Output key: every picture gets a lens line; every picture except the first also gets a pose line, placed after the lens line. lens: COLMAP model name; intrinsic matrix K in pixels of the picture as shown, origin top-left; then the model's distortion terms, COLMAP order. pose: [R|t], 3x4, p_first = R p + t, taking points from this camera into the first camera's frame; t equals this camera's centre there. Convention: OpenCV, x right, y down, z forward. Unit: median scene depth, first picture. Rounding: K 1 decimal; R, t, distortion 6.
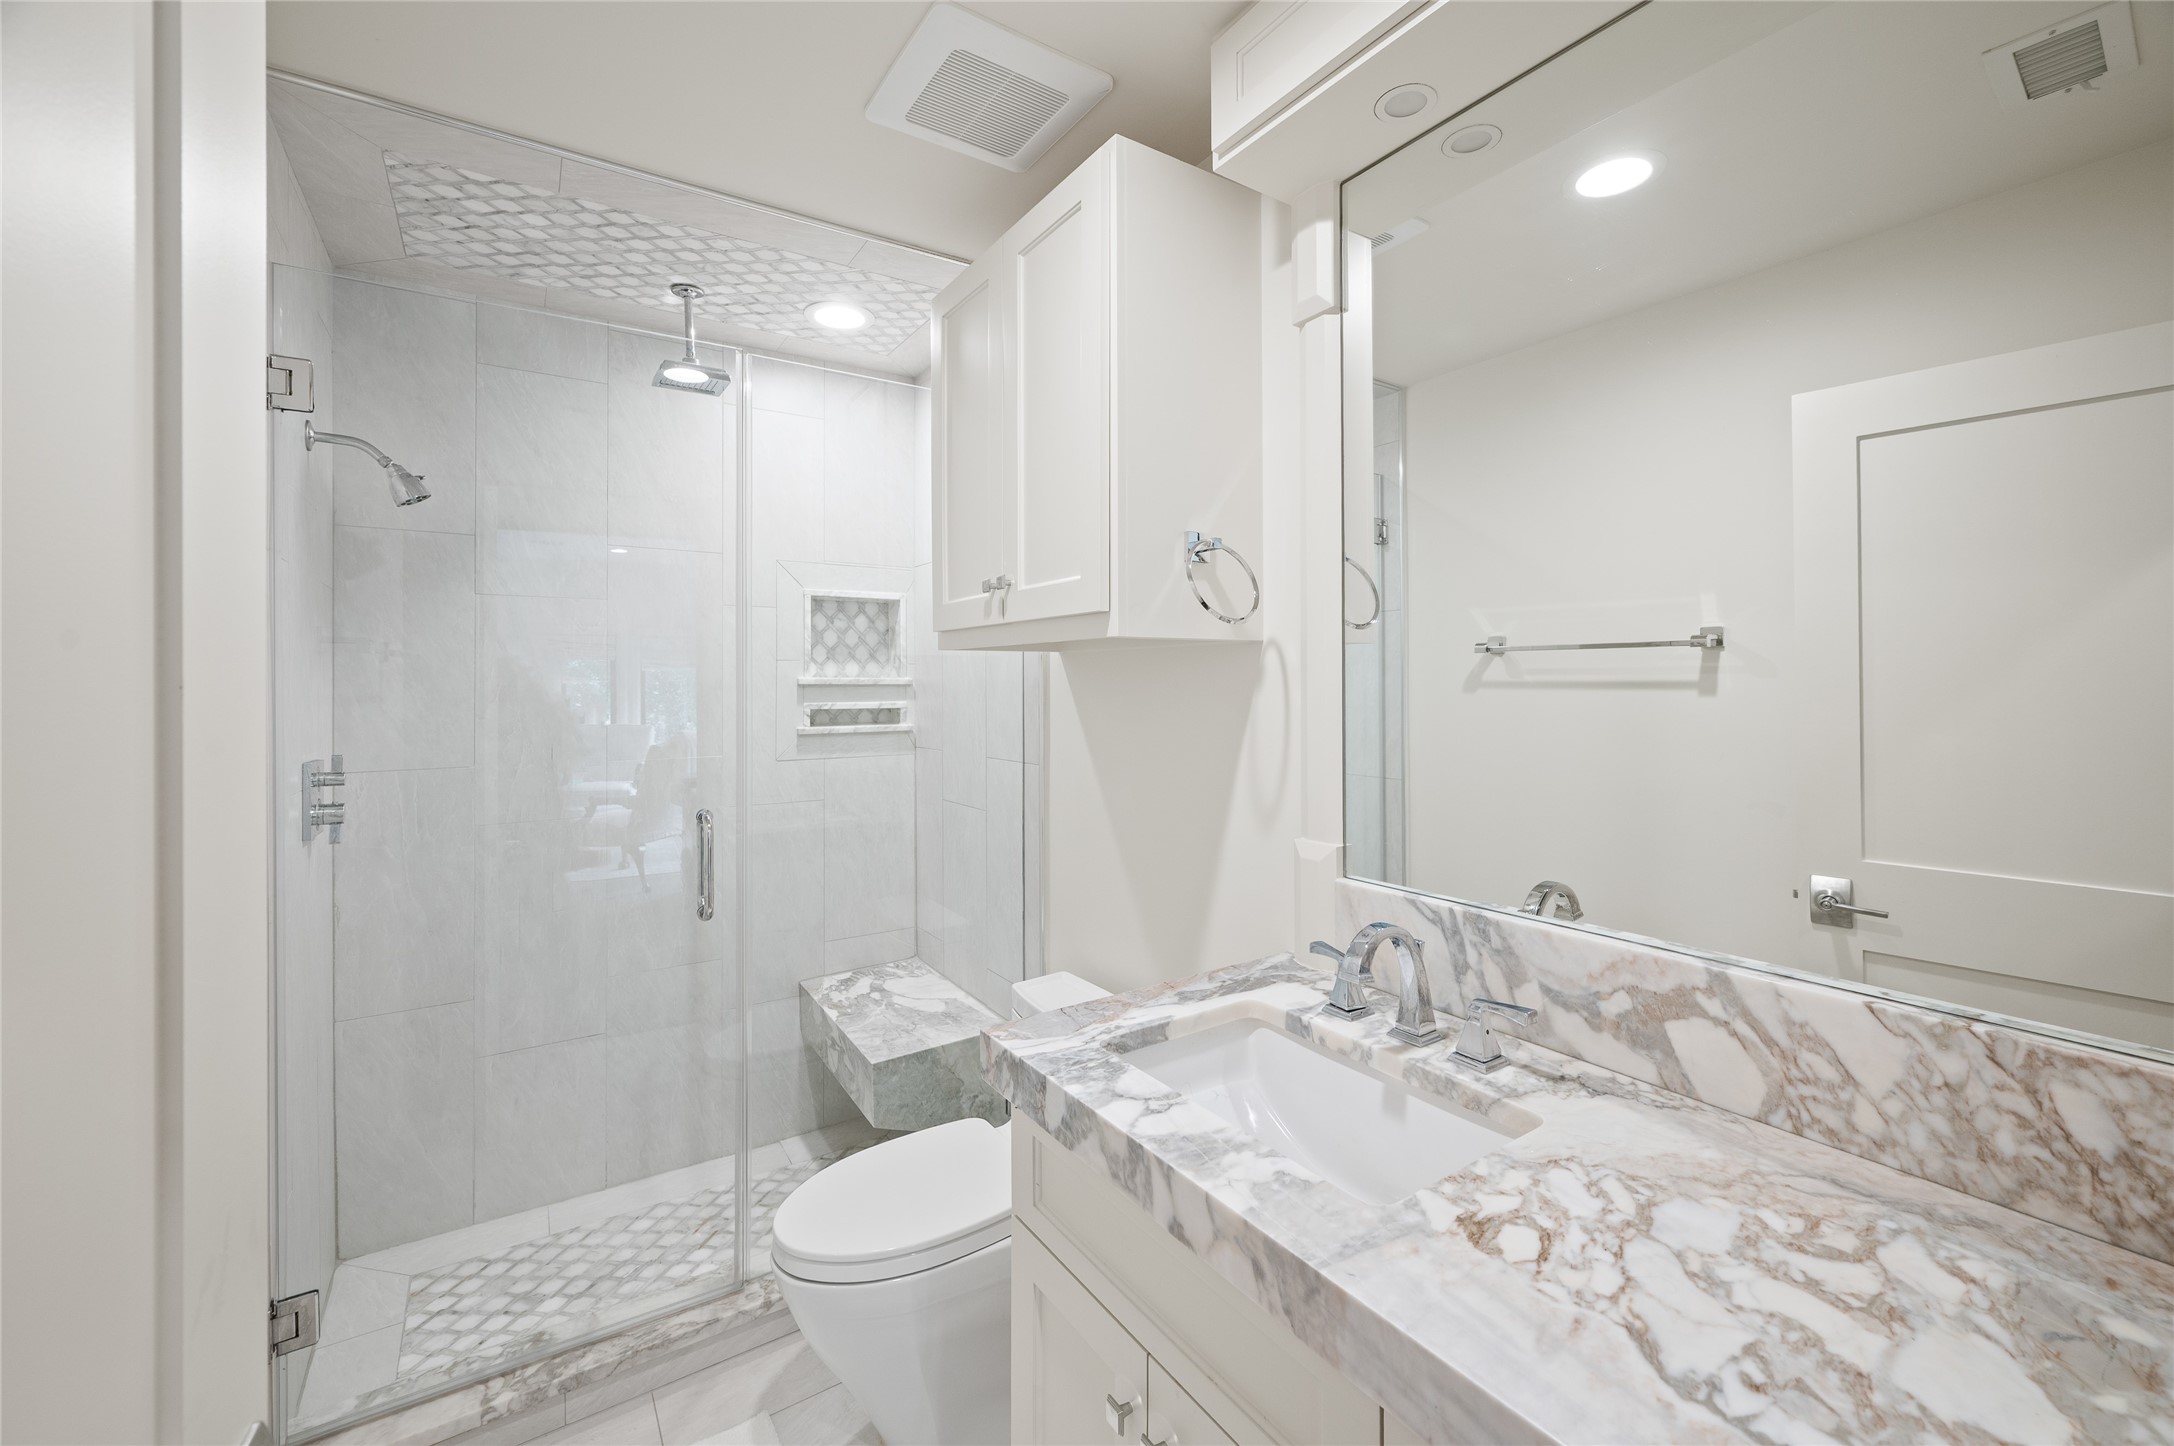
lens RADIAL K [[871.6, 0, 1090.6], [0, 871.6, 691.7], [0, 0, 1]] dist [0.000838, 0.000258]
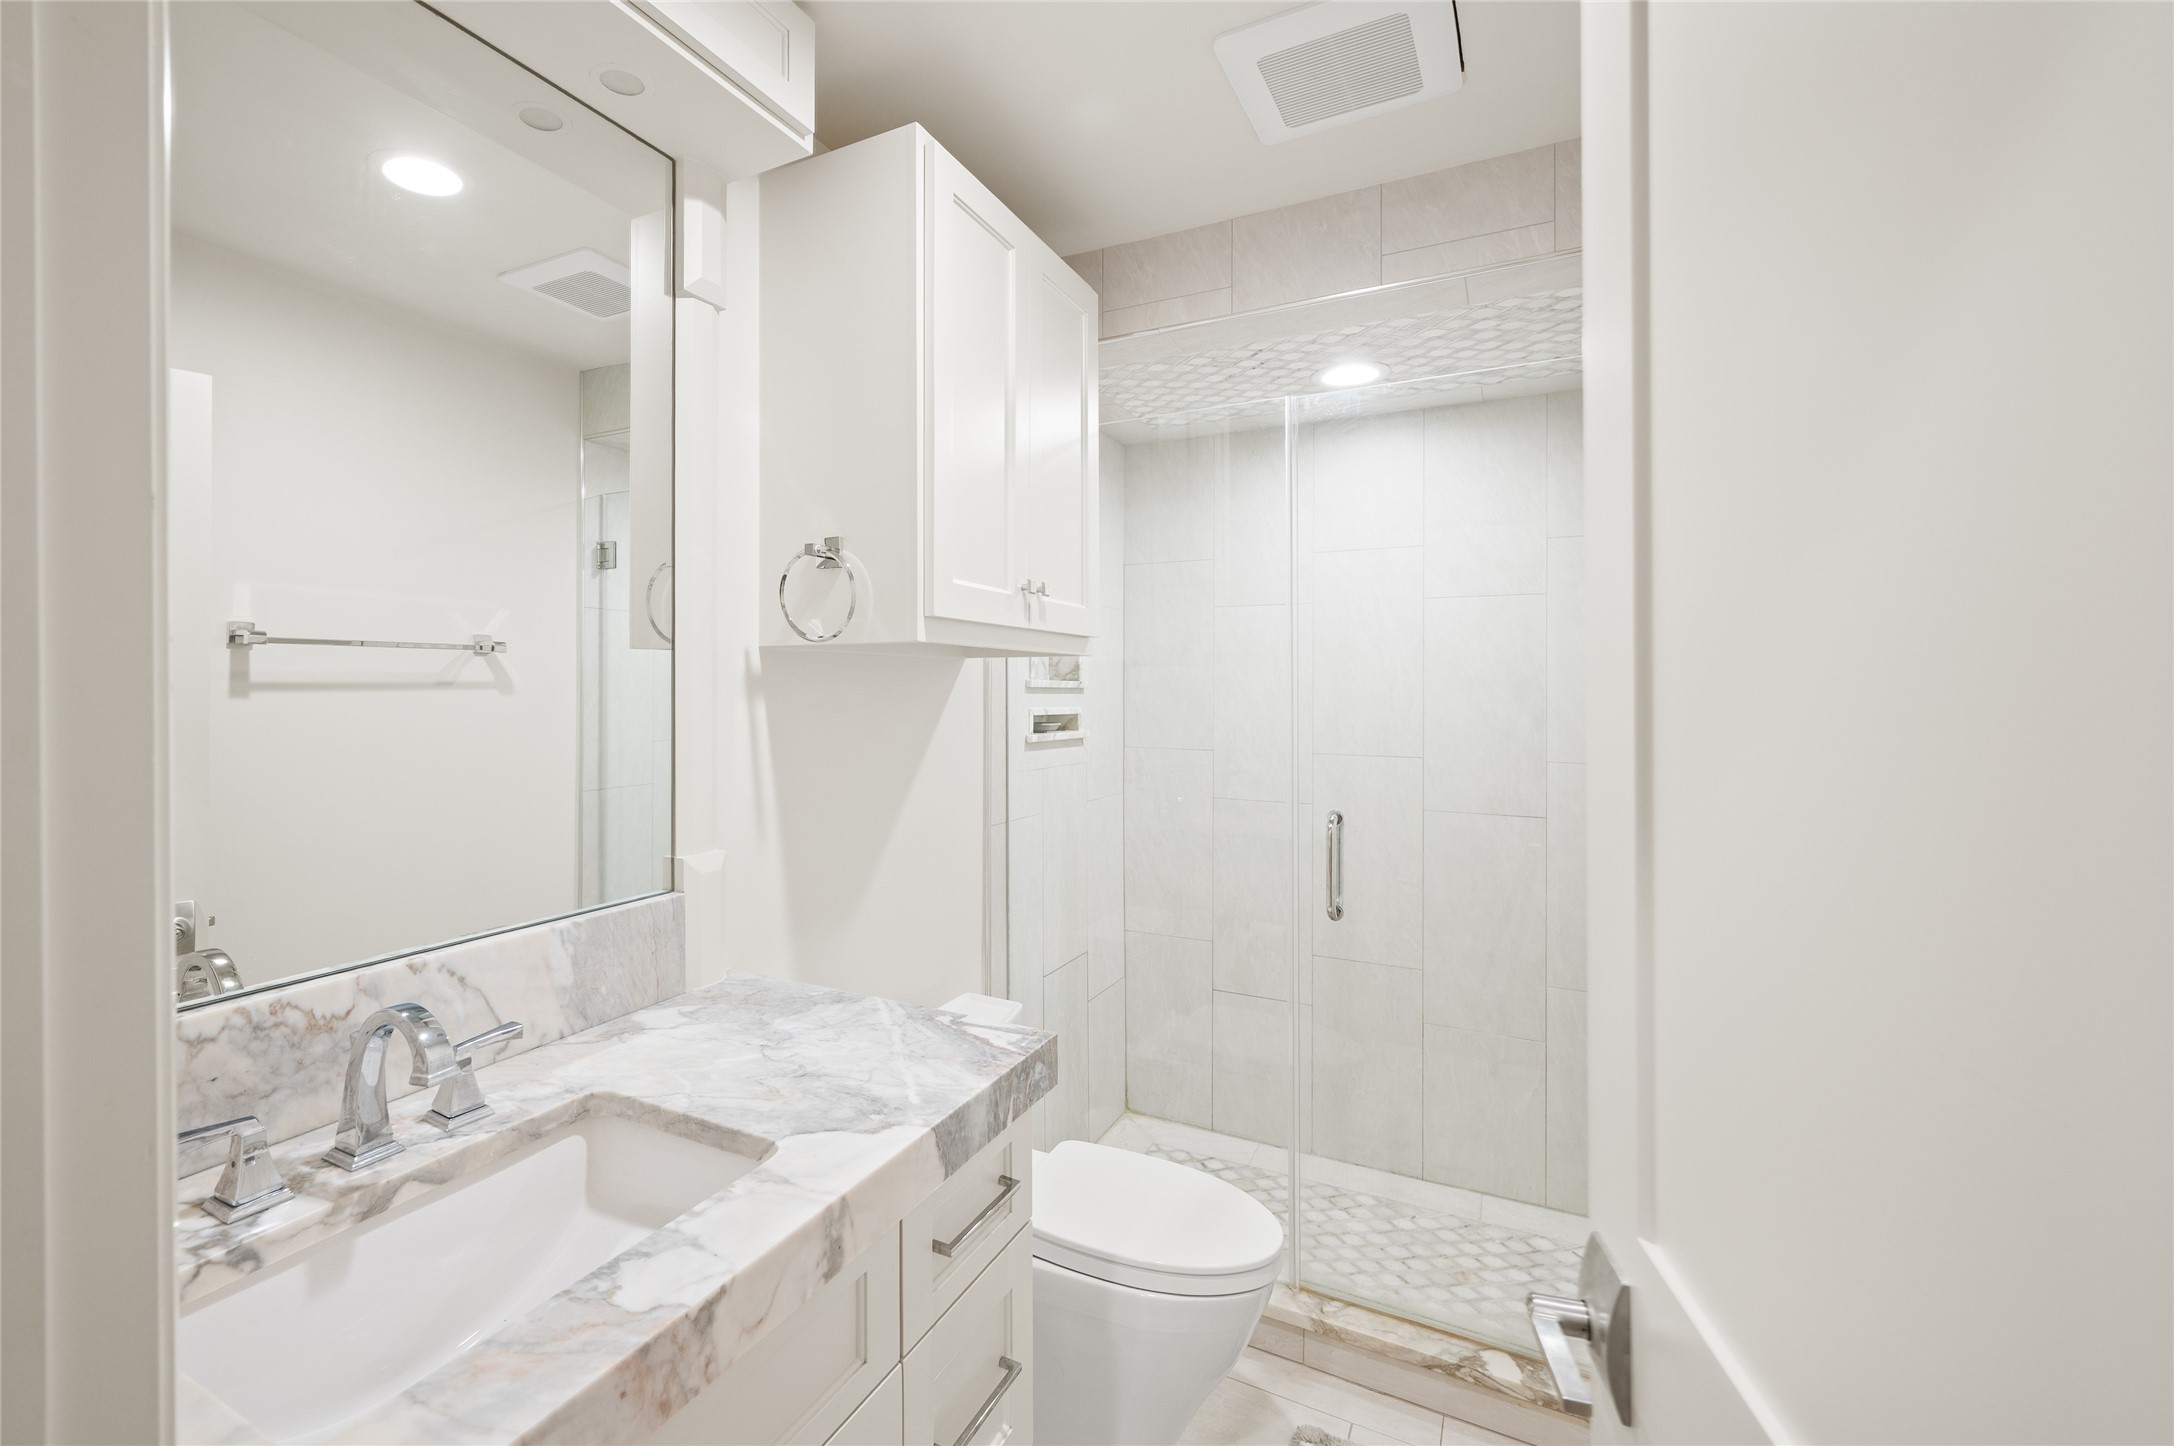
lens RADIAL K [[871.6, 0, 1090.6], [0, 871.6, 691.7], [0, 0, 1]] dist [0.000838, 0.000258]
pose [[-0.497581, -0.003410, 0.867411, -0.767947], [0.001898, 0.999986, 0.005021, -0.006571], [-0.867416, 0.004145, -0.497567, 1.079469]]
